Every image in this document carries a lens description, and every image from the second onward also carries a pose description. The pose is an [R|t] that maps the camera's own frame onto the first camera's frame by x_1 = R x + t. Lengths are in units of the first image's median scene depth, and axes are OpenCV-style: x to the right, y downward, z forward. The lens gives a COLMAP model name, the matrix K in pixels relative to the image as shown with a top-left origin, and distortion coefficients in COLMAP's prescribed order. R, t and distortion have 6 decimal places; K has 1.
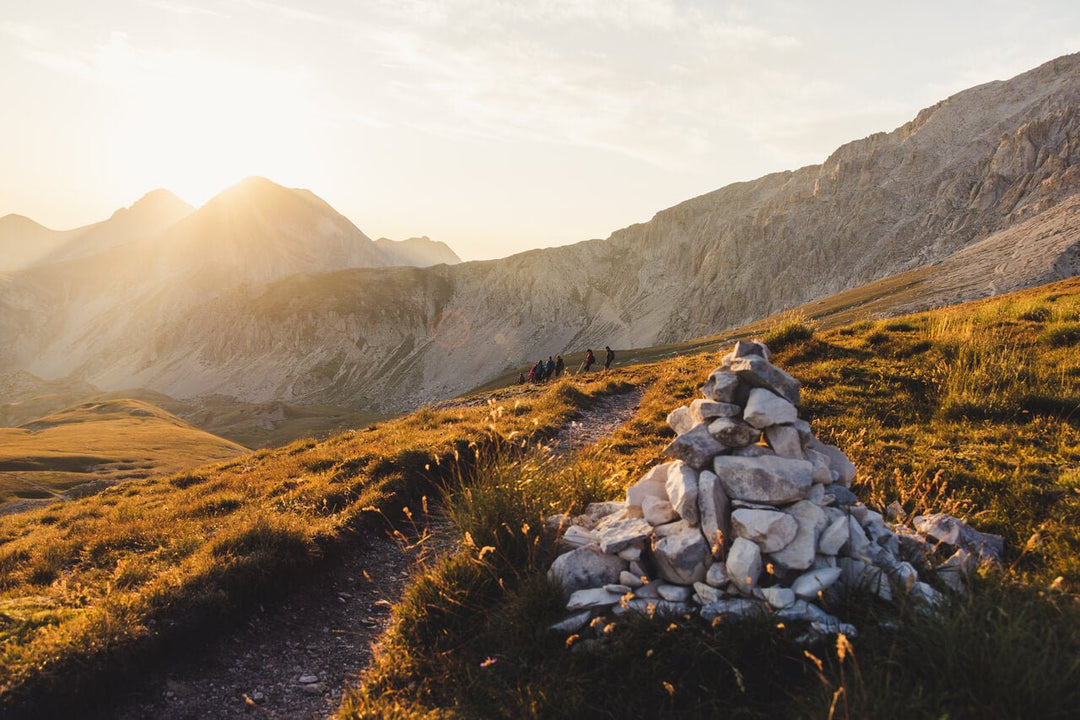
lens RADIAL K [[891.3, 0, 540.0], [0, 891.3, 360.0], [0, 0, 1]] dist [-0.024865, -0.004601]
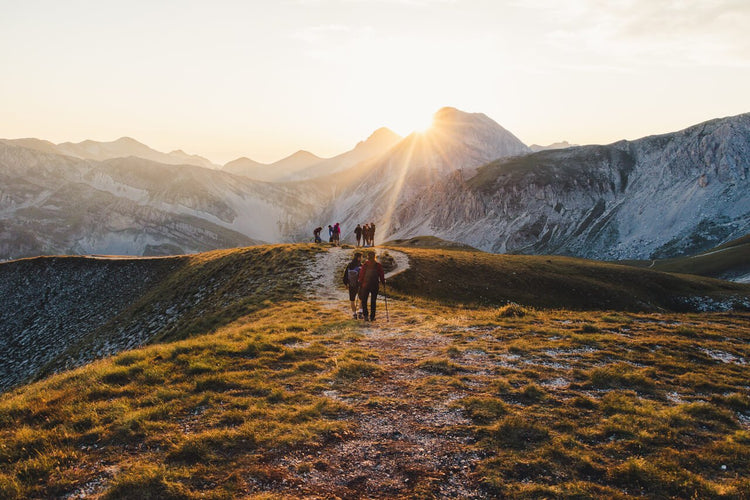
lens RADIAL K [[591.7, 0, 375.4], [0, 591.7, 255.3], [0, 0, 1]] dist [0.003119, 0.000735]
pose [[0.915207, -0.010904, -0.402836, -0.102806], [0.023690, 0.999361, 0.026771, 0.018473], [0.402286, -0.034044, 0.914881, 0.147008]]
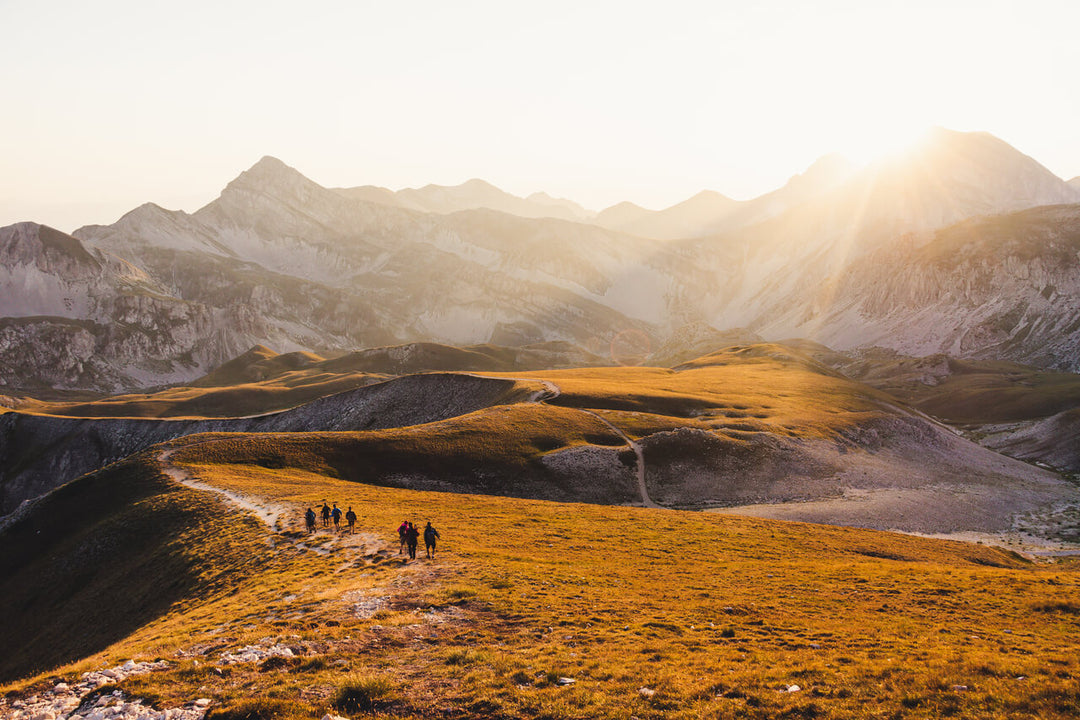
lens RADIAL K [[852.0, 0, 540.5], [0, 852.0, 367.6], [0, 0, 1]] dist [0.003119, 0.000735]
pose [[0.744793, 0.039358, -0.666134, -0.013661], [0.000071, 0.998254, 0.059061, 0.005592], [0.667296, -0.044035, 0.743490, 0.053175]]
